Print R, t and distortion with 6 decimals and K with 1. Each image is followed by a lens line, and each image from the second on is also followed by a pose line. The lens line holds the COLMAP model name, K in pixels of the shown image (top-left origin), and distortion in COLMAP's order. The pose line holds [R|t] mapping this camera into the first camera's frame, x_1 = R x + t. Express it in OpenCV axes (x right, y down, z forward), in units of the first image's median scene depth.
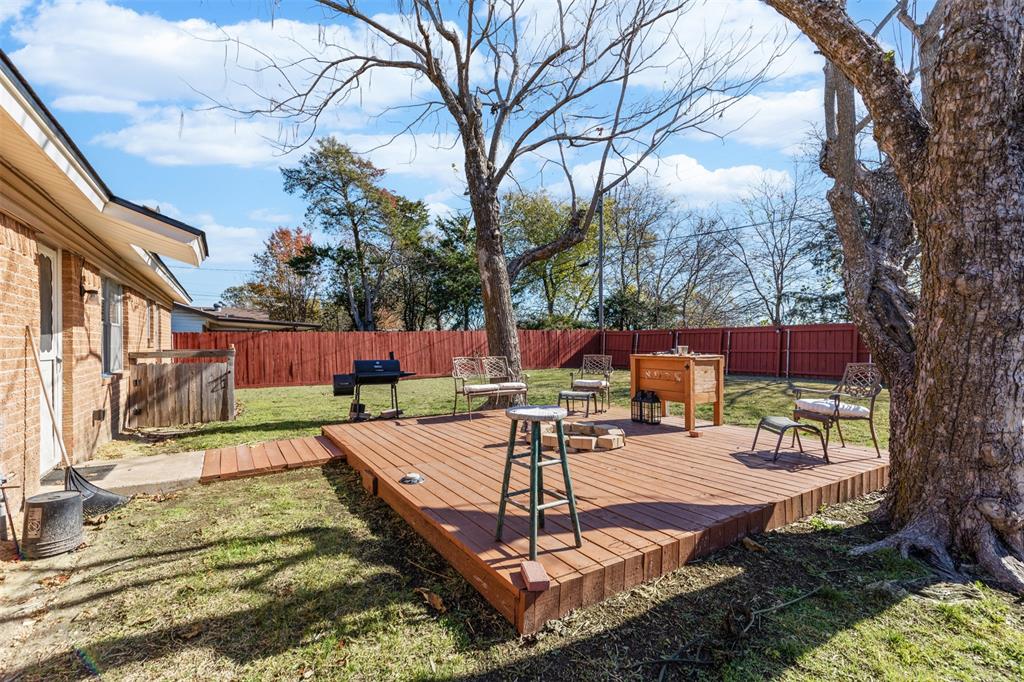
lens RADIAL K [[464.3, 0, 540.6], [0, 464.3, 351.3], [0, 0, 1]] dist [0.007014, -0.000418]
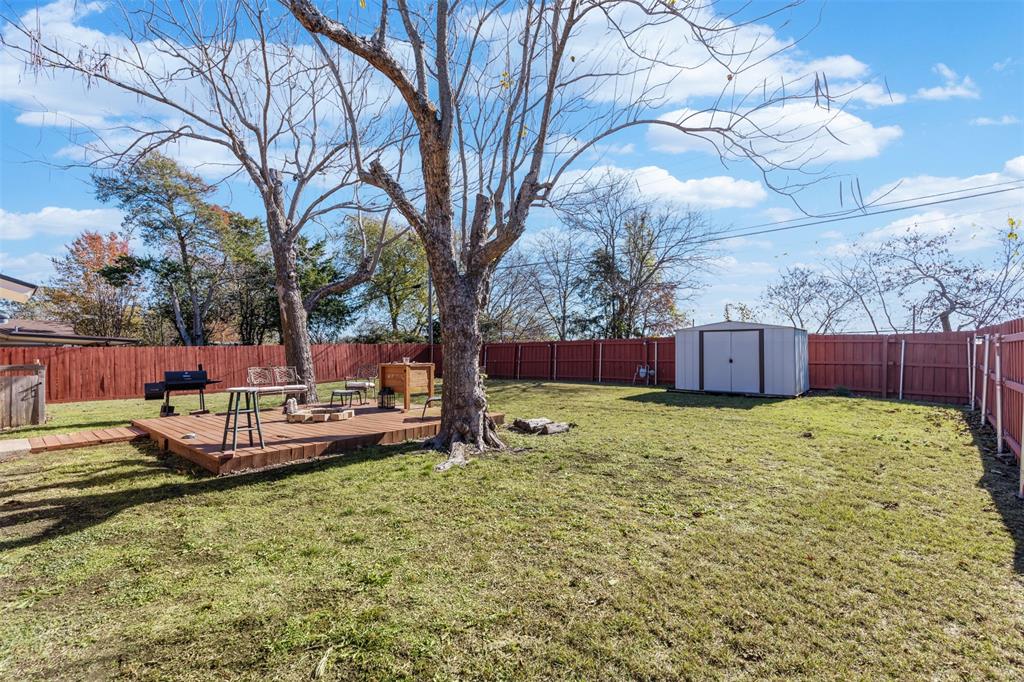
lens RADIAL K [[464.3, 0, 536.2], [0, 464.3, 346.9], [0, 0, 1]] dist [0.007014, -0.000418]
pose [[0.966618, -0.004157, 0.256186, 0.124859], [0.012882, 0.999392, -0.032389, 0.003440], [-0.255896, 0.034608, 0.966085, -0.241488]]
